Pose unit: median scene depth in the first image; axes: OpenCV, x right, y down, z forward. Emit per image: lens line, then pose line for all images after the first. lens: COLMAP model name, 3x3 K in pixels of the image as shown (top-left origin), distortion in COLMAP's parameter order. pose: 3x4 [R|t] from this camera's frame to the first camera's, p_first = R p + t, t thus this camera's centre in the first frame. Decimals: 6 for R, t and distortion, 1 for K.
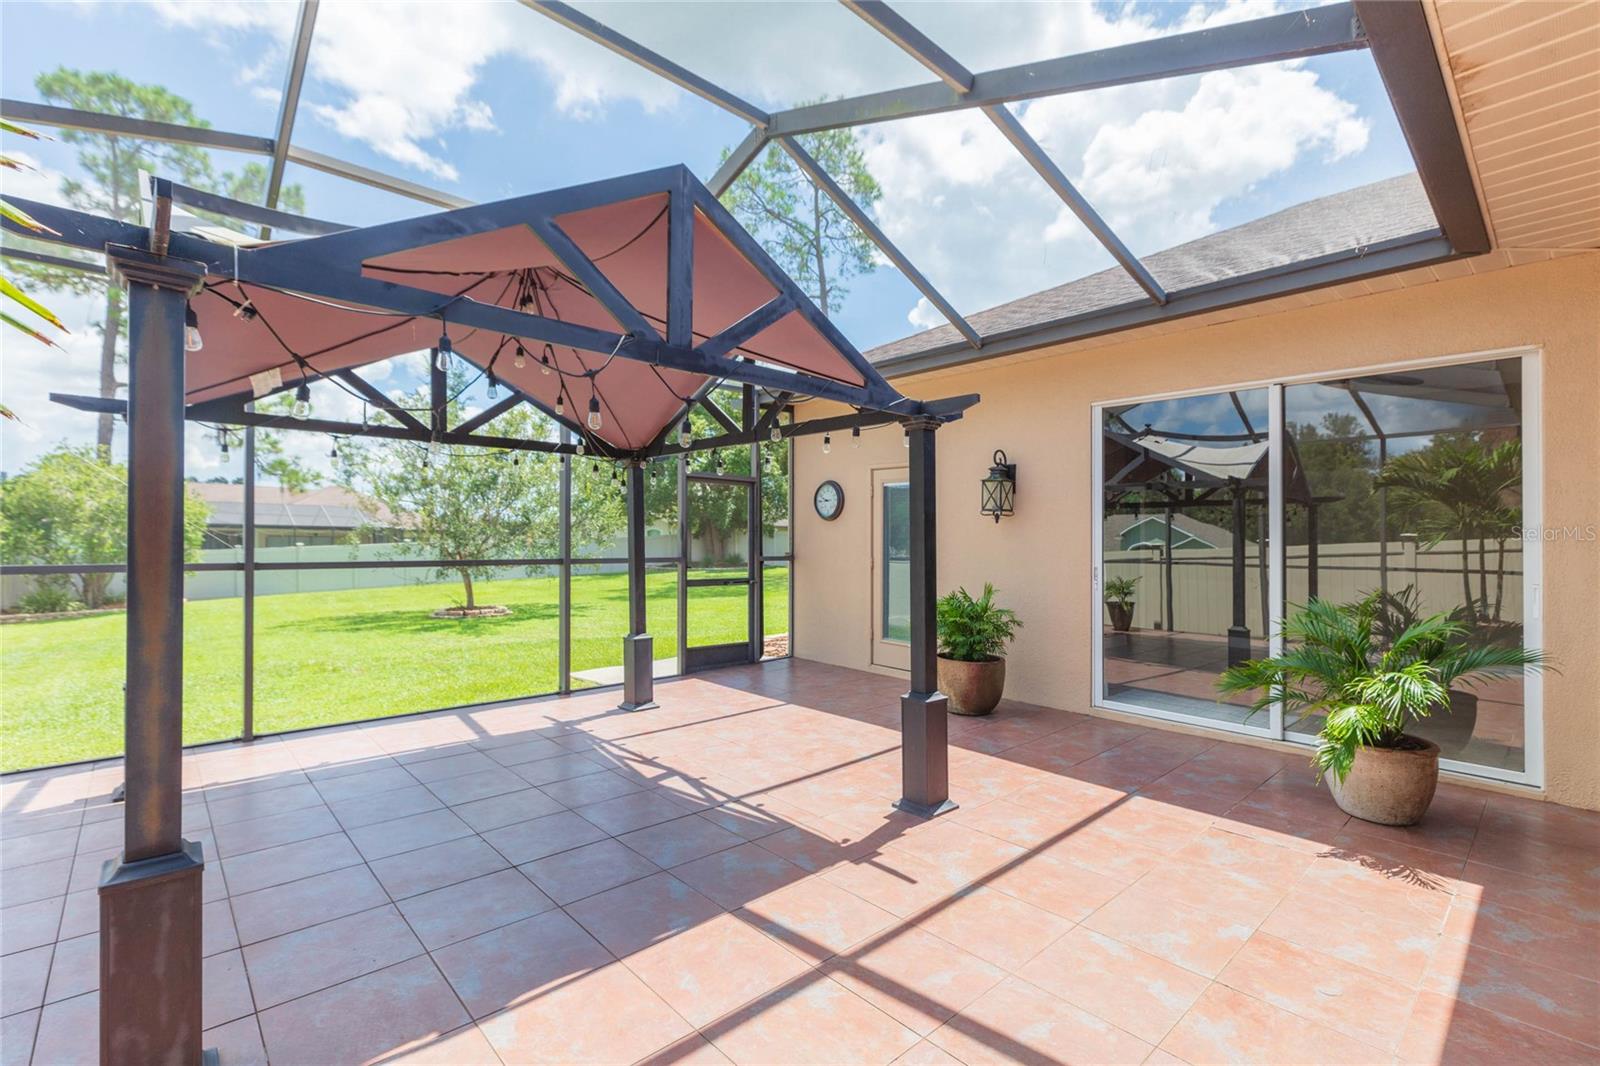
lens RADIAL K [[718.8, 0, 819.0], [0, 718.8, 536.3], [0, 0, 1]] dist [-0.001452, -0.000707]
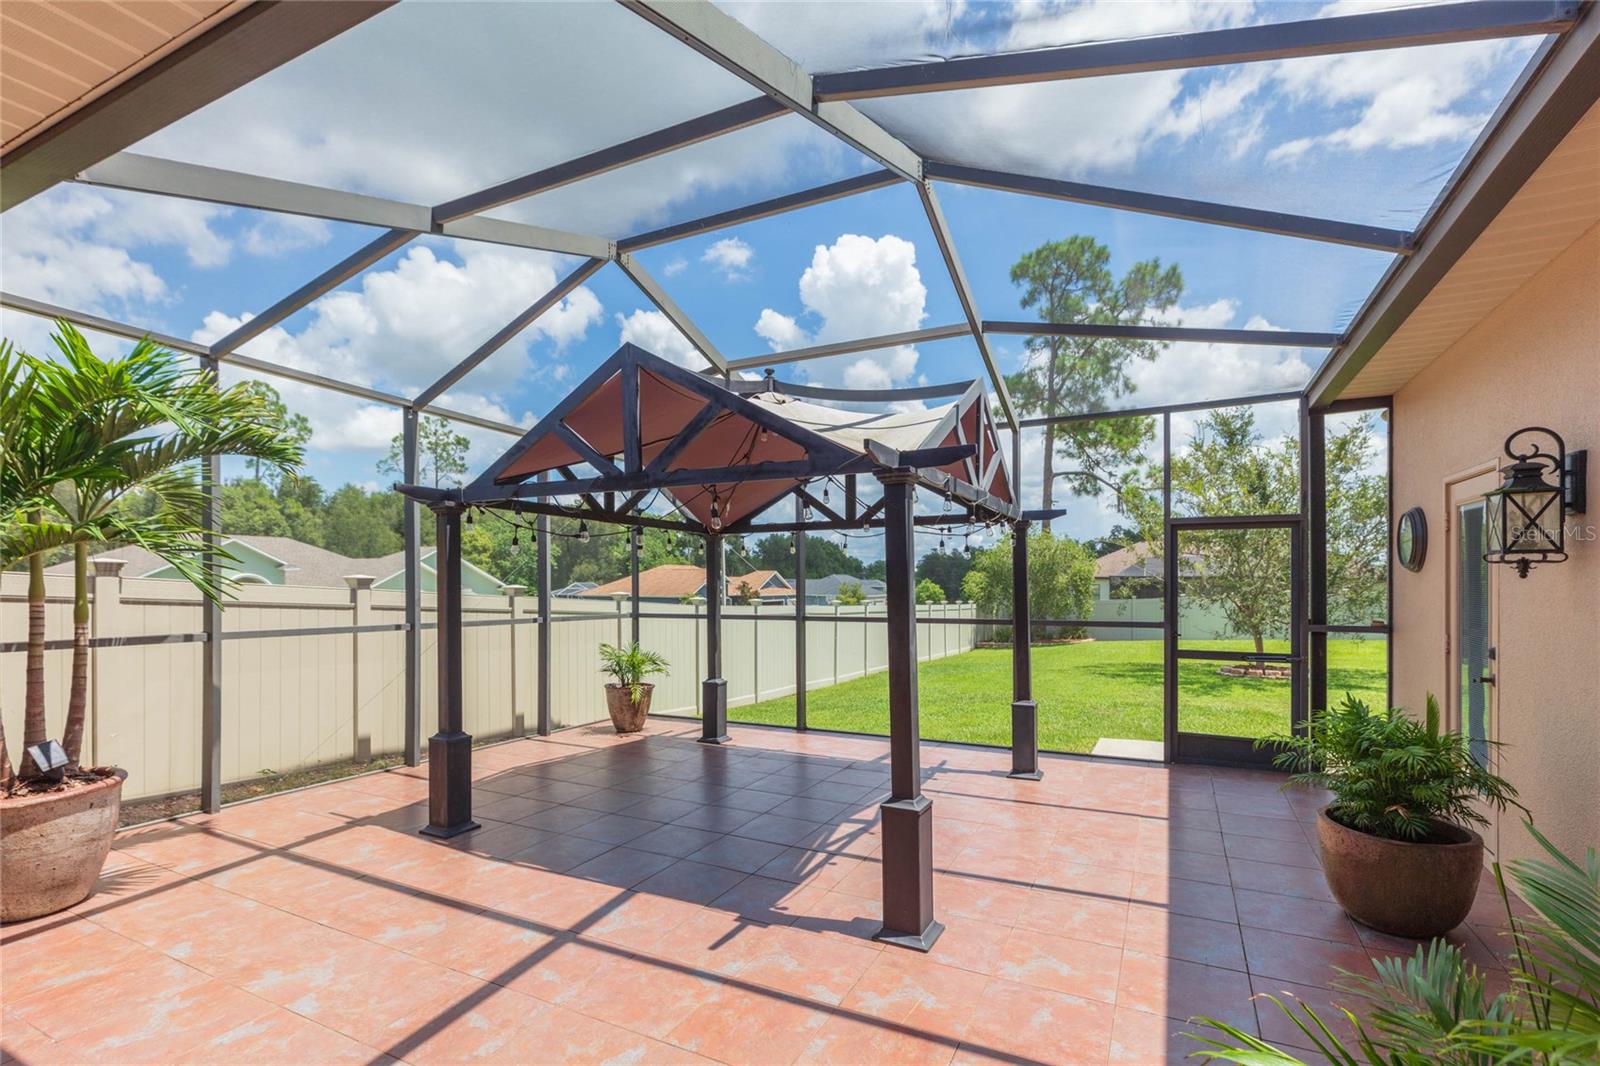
lens RADIAL K [[747.0, 0, 801.0], [0, 747.0, 576.0], [0, 0, 1]] dist [-0.000082, -0.000258]
pose [[0.340302, -0.019056, -0.940123, 0.929722], [0.009286, 0.999814, -0.016904, -0.025364], [0.940270, -0.002978, 0.340416, 0.590709]]
